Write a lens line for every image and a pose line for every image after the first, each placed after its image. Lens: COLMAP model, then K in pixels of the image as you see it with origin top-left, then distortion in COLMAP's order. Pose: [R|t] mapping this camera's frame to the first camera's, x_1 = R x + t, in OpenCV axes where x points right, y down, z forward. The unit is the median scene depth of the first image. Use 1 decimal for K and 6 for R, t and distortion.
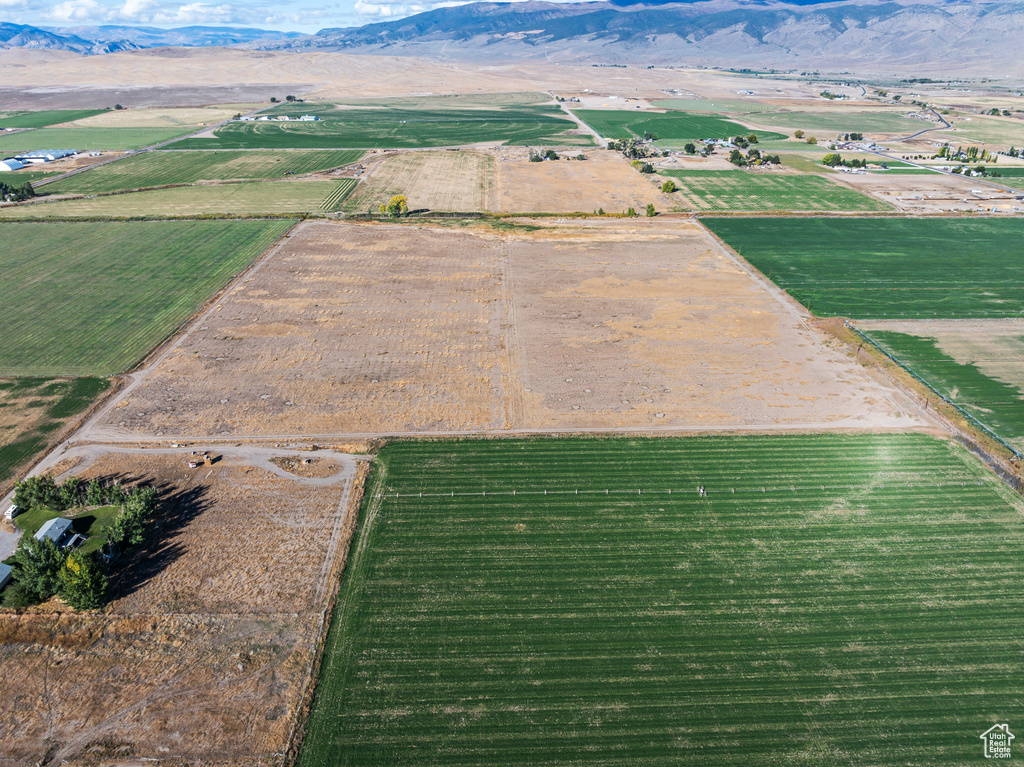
lens RADIAL K [[721.7, 0, 517.2], [0, 721.7, 377.4], [0, 0, 1]] dist [-0.042746, 0.010591]
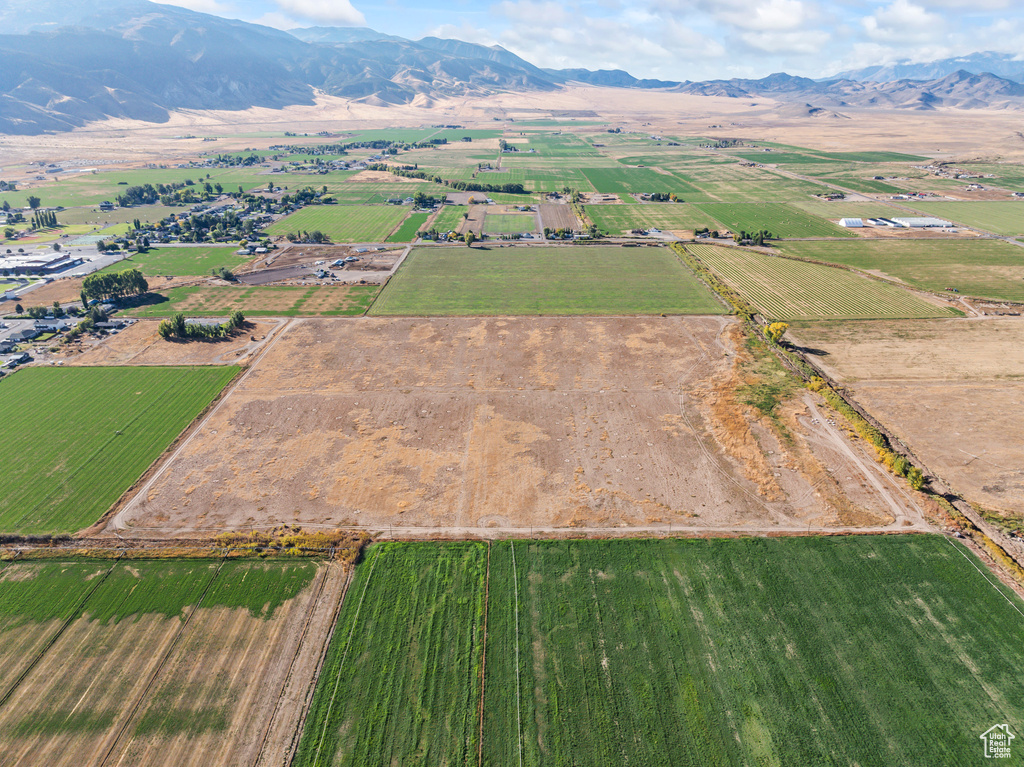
lens RADIAL K [[721.7, 0, 517.2], [0, 721.7, 377.4], [0, 0, 1]] dist [-0.042746, 0.010591]
pose [[-0.022866, 0.365922, -0.930365, 0.918769], [-0.411379, 0.844727, 0.342350, -0.485967], [0.911178, 0.390560, 0.131217, 0.817107]]
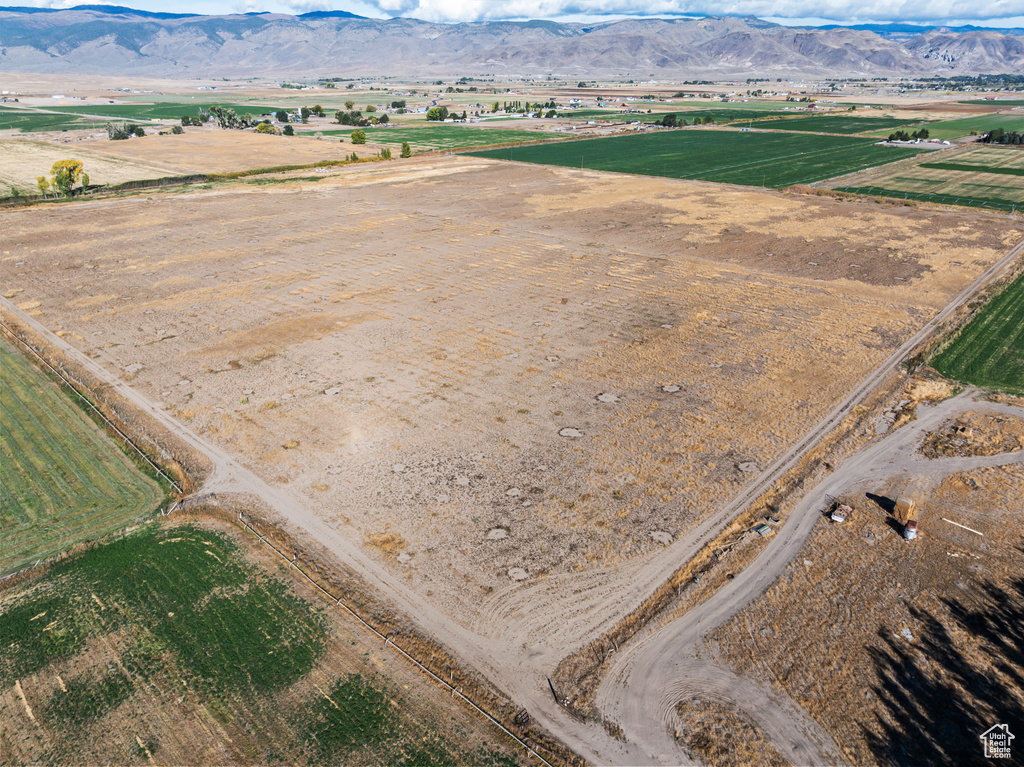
lens RADIAL K [[721.3, 0, 516.6], [0, 721.3, 381.4], [0, 0, 1]] dist [-0.062207, 0.041020]
pose [[0.706519, -0.285208, 0.647679, -0.441579], [0.297693, 0.950060, 0.093624, -0.027626], [-0.642036, 0.126662, 0.756139, 0.449561]]
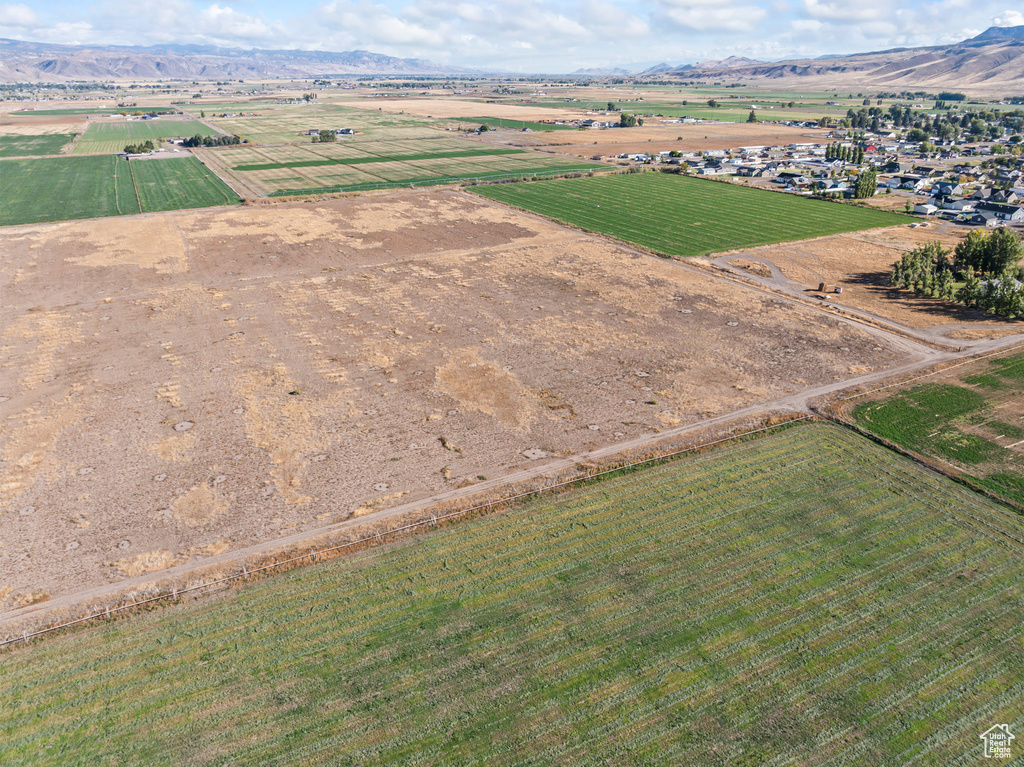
lens RADIAL K [[725.2, 0, 517.2], [0, 725.2, 375.1], [0, 0, 1]] dist [-0.060345, 0.035004]
pose [[-0.438102, -0.347973, 0.828843, -0.584267], [0.375313, 0.767024, 0.520399, -0.237508], [-0.816828, 0.539063, -0.205436, 0.857622]]
